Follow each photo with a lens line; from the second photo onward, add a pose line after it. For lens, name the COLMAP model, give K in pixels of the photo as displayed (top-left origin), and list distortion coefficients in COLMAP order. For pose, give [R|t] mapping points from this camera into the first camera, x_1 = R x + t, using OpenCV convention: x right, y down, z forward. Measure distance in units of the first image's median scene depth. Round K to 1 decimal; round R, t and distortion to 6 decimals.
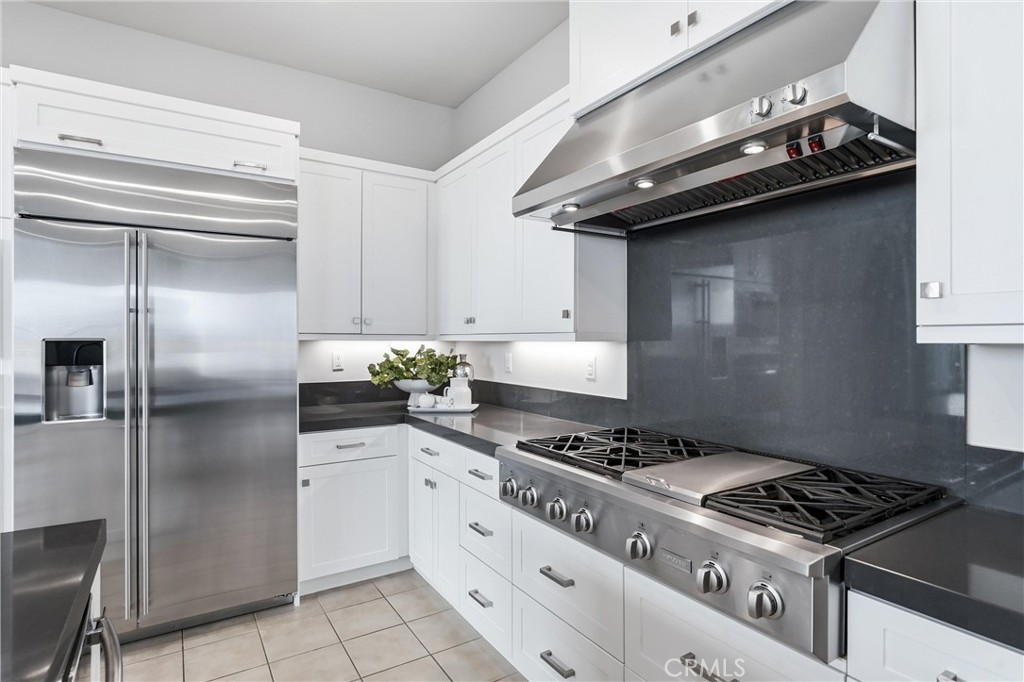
lens RADIAL K [[524.7, 0, 512.1], [0, 524.7, 337.2], [0, 0, 1]] dist [0.001173, 0.000301]
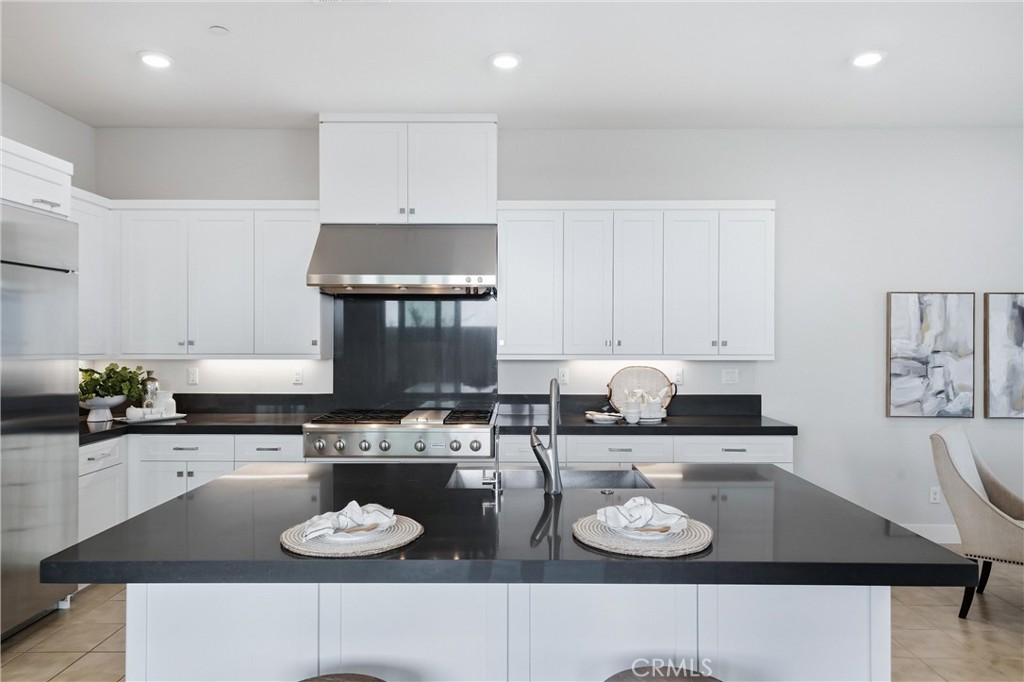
lens RADIAL K [[451.5, 0, 510.1], [0, 451.5, 347.0], [0, 0, 1]] dist [-0.022163, 0.000078]
pose [[0.585658, 0.002410, 0.810554, -0.536776], [-0.002959, 0.999995, -0.000836, -0.025432], [-0.810553, -0.001908, 0.585663, -0.243678]]
